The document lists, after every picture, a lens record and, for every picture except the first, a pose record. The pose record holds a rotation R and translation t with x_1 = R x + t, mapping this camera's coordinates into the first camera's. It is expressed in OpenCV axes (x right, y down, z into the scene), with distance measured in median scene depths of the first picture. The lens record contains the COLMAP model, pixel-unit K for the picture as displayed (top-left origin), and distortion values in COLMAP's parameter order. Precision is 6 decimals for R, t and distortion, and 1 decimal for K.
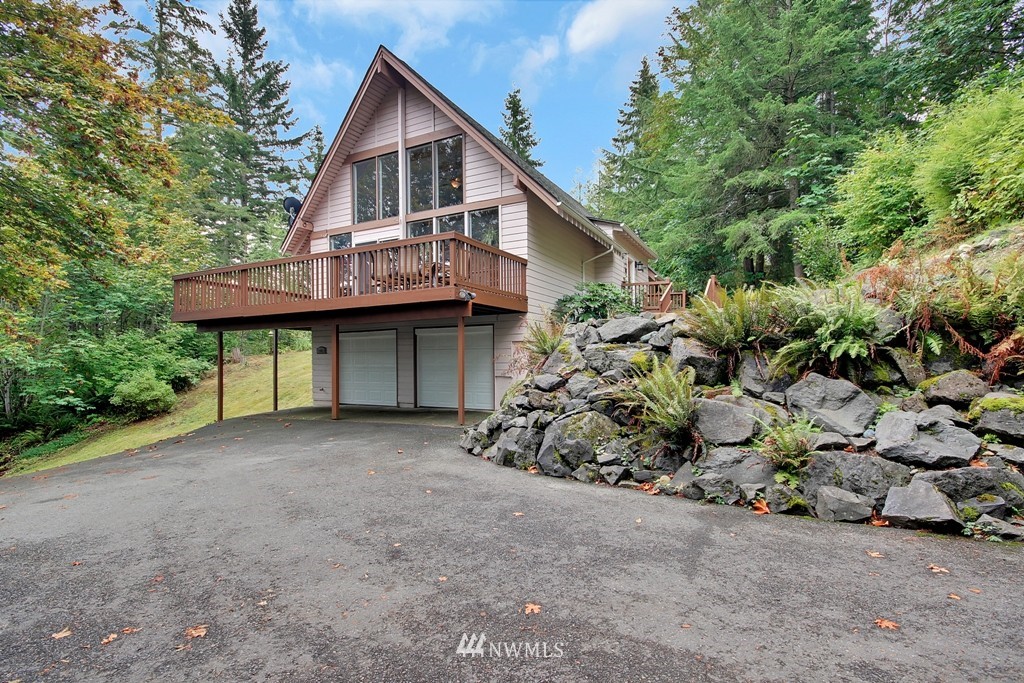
lens RADIAL K [[486.5, 0, 516.6], [0, 486.5, 353.2], [0, 0, 1]] dist [-0.002331, -0.002004]
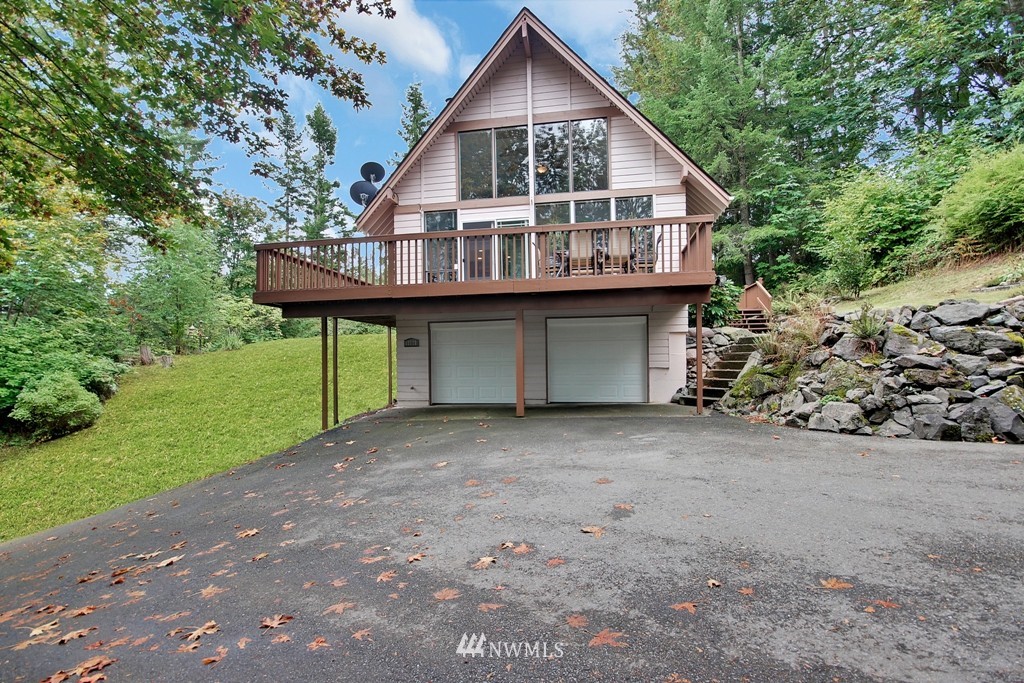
lens RADIAL K [[486.5, 0, 516.6], [0, 486.5, 353.2], [0, 0, 1]] dist [-0.002331, -0.002004]
pose [[0.953236, -0.000503, 0.302226, -0.505321], [0.003259, 0.999958, -0.008616, 0.021722], [-0.302209, 0.009198, 0.953197, 0.122922]]
